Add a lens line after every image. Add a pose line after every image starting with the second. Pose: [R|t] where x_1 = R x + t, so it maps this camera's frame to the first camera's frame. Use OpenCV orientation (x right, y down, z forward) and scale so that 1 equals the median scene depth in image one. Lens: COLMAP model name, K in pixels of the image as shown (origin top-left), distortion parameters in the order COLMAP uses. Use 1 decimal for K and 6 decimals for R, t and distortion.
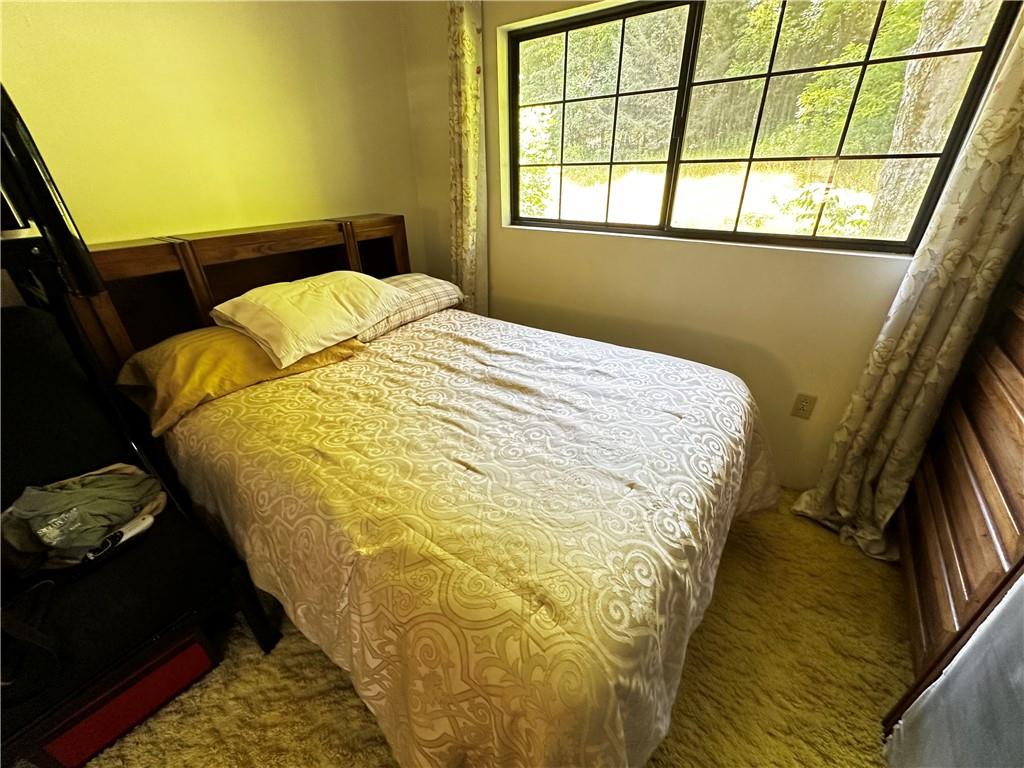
lens RADIAL K [[410.3, 0, 512.9], [0, 410.3, 383.5], [0, 0, 1]] dist [-0.003661, 0.001412]
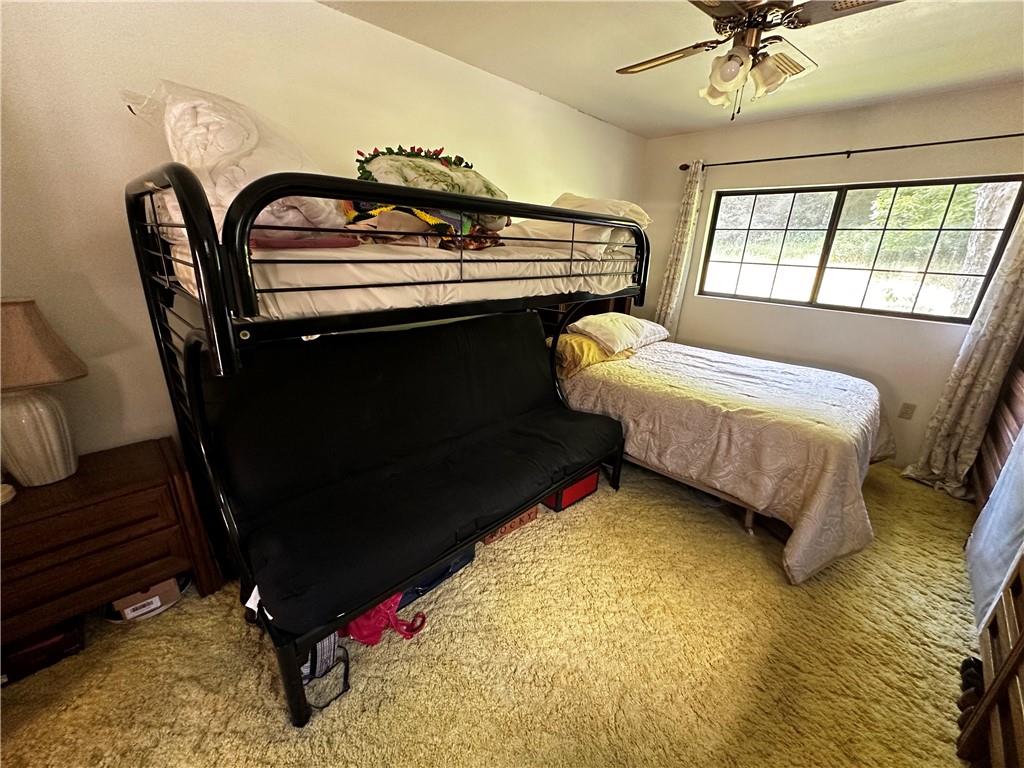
lens RADIAL K [[410.3, 0, 510.4], [0, 410.3, 384.4], [0, 0, 1]] dist [-0.003661, 0.001412]
pose [[0.987891, 0.097853, -0.120403, -0.815251], [-0.115199, 0.982442, -0.146751, 0.447872], [0.103929, 0.158845, 0.981818, -0.961675]]
